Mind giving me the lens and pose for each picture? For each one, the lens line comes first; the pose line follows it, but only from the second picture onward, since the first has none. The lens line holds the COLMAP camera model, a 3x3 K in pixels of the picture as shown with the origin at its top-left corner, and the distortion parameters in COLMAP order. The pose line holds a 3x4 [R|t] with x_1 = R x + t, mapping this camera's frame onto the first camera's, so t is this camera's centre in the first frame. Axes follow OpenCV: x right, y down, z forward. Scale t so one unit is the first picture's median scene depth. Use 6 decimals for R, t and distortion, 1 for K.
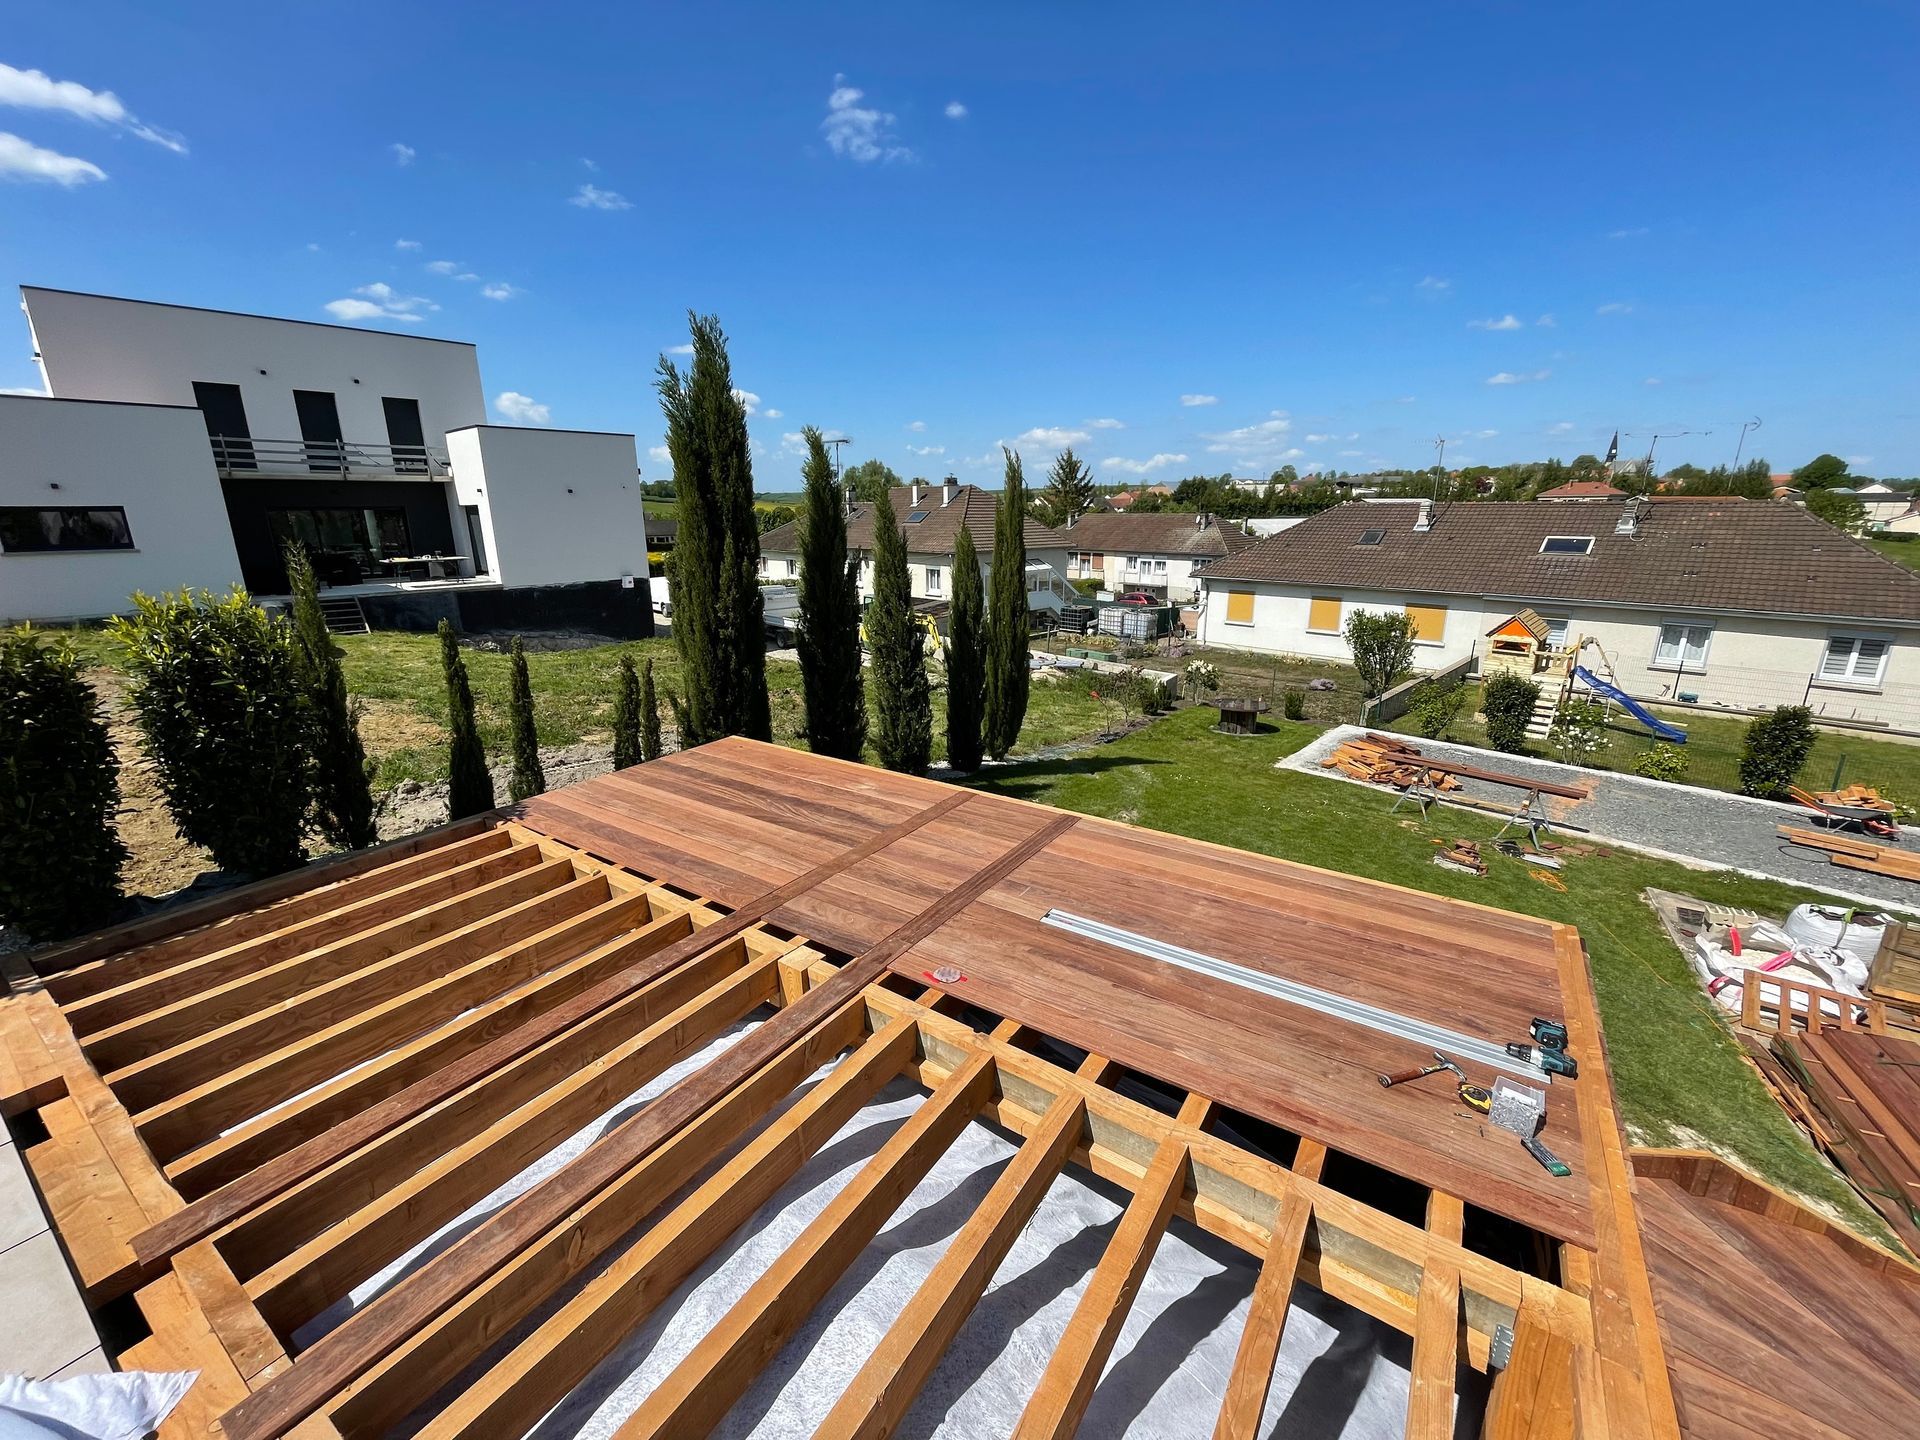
lens RADIAL K [[789.0, 0, 959.4], [0, 789.0, 729.1], [0, 0, 1]] dist [-0.003434, -0.000105]
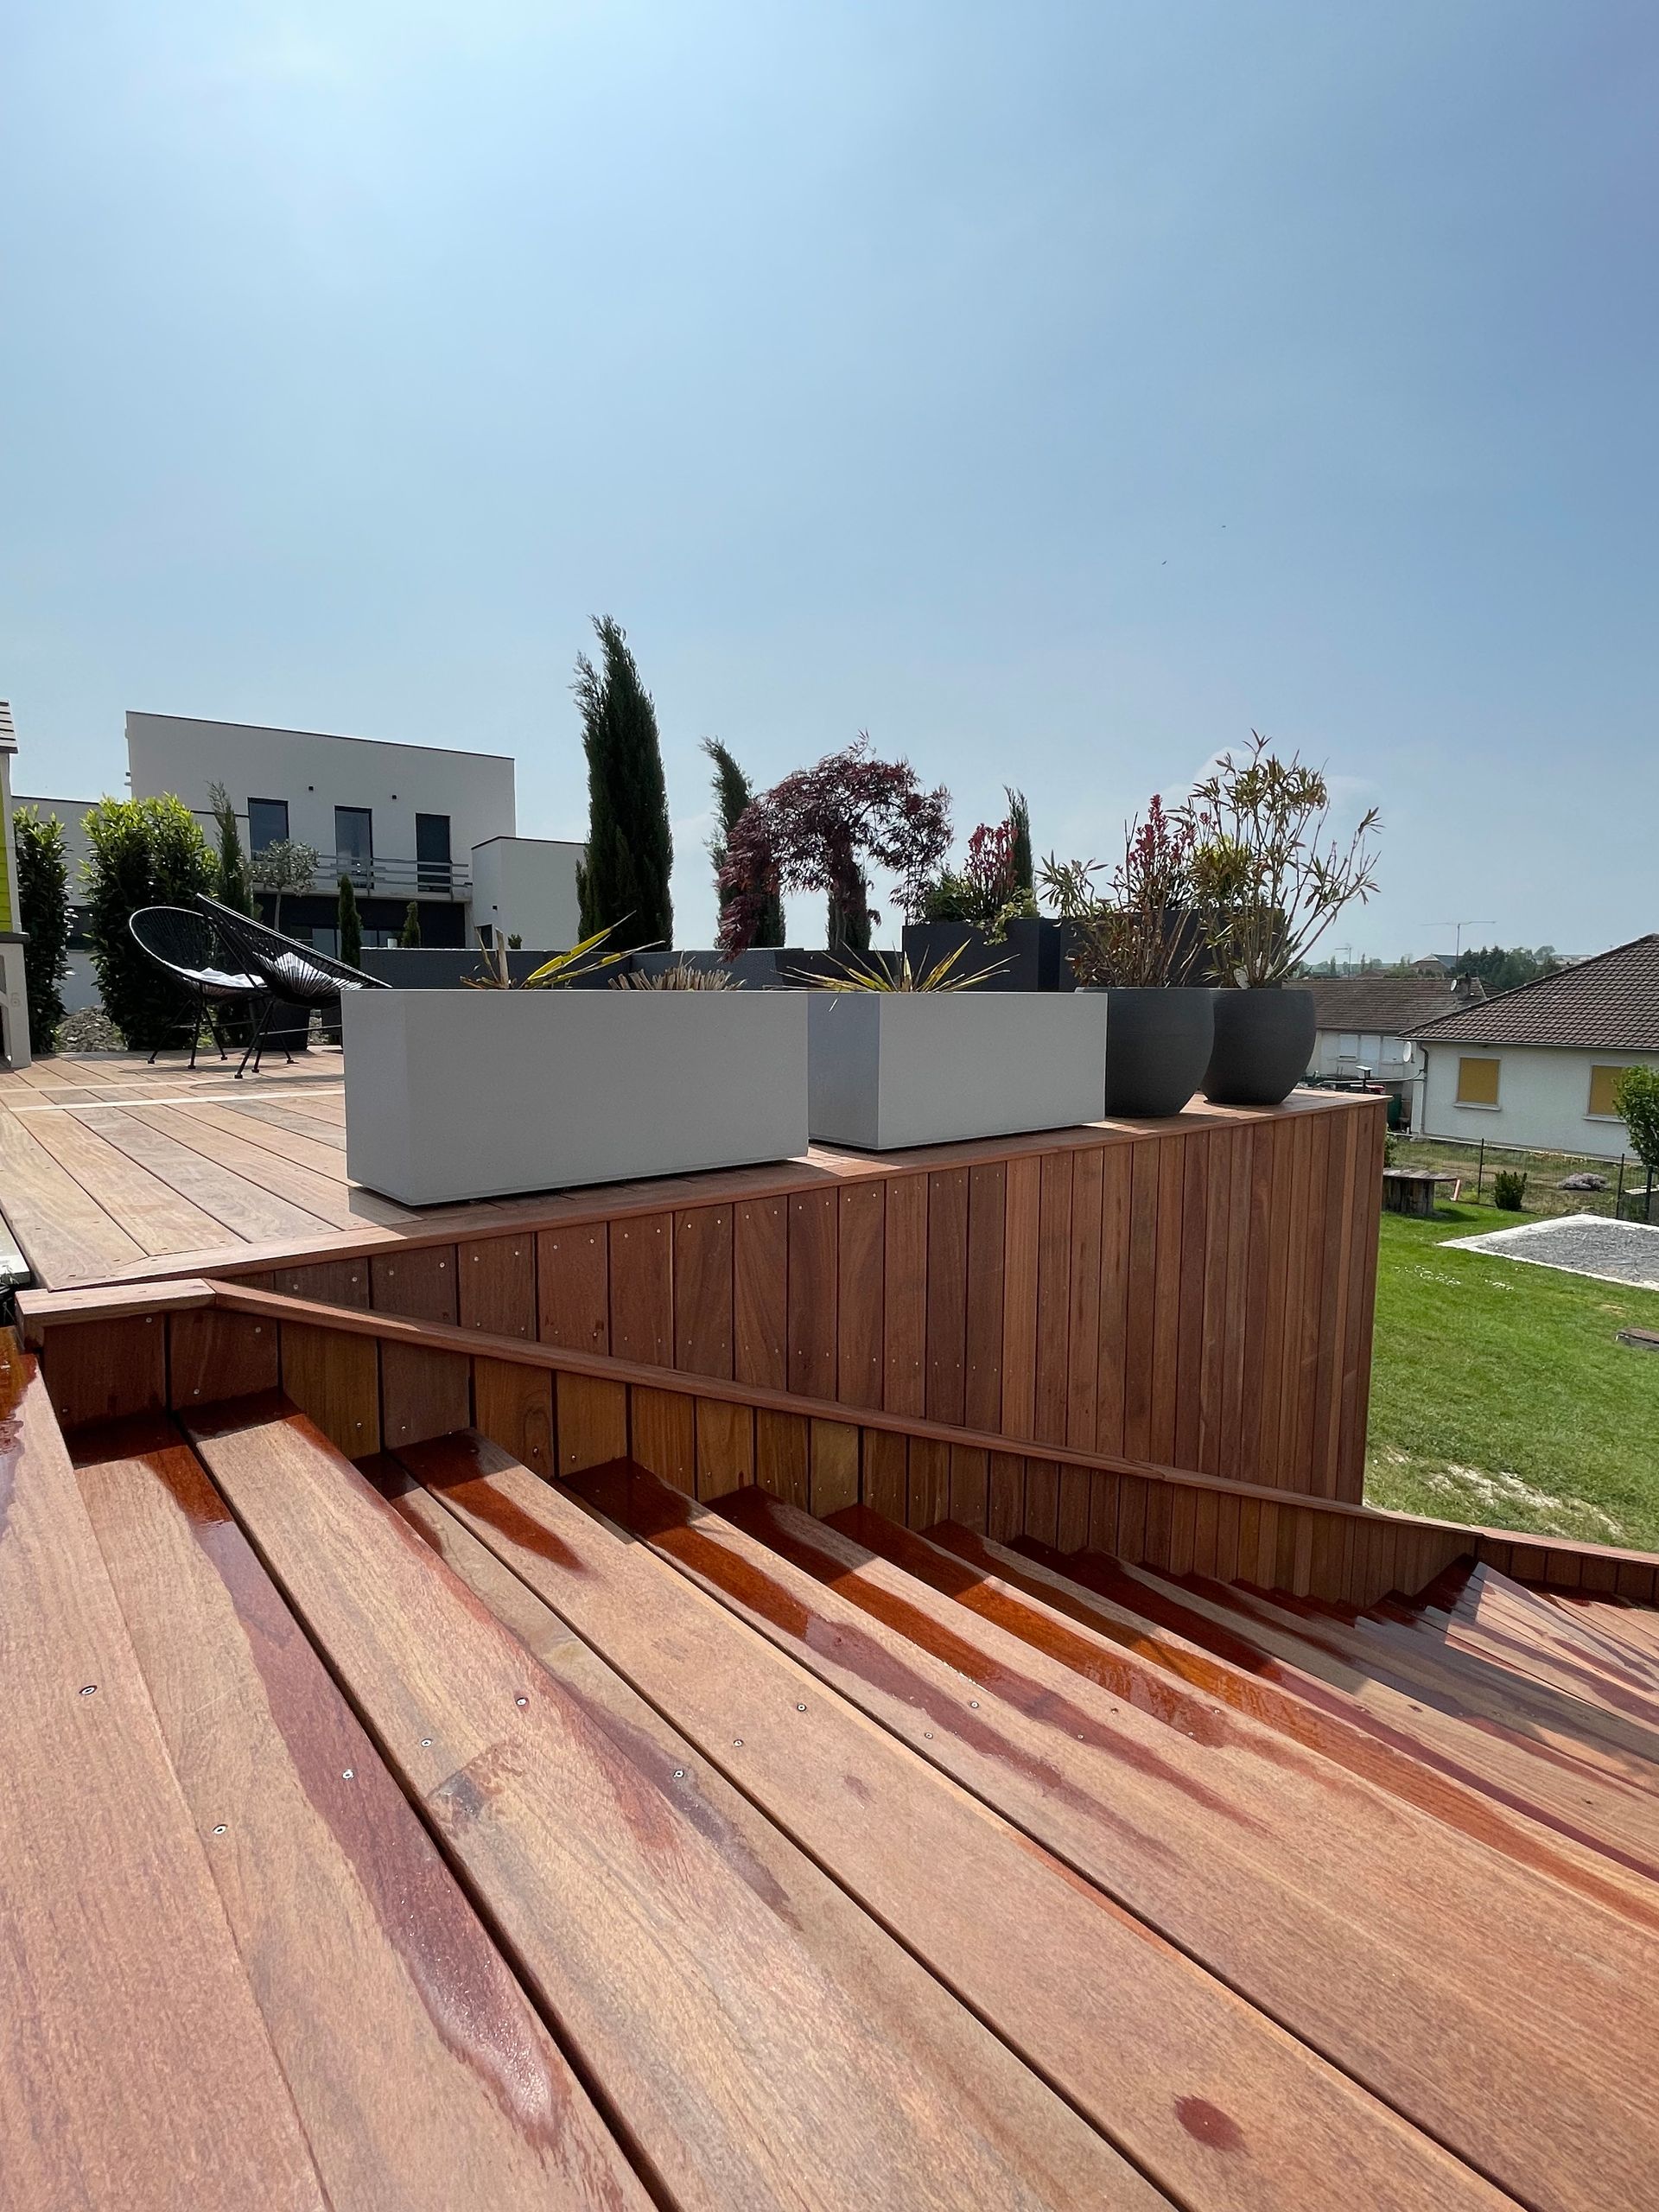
lens RADIAL K [[1067.9, 0, 811.8], [0, 1067.9, 1094.1], [0, 0, 1]] dist [-0.000269, -0.000015]
pose [[0.963259, 0.038116, -0.265856, 0.097916], [-0.081659, 0.984579, -0.154712, 0.090336], [0.255859, 0.170737, 0.951517, -0.044362]]
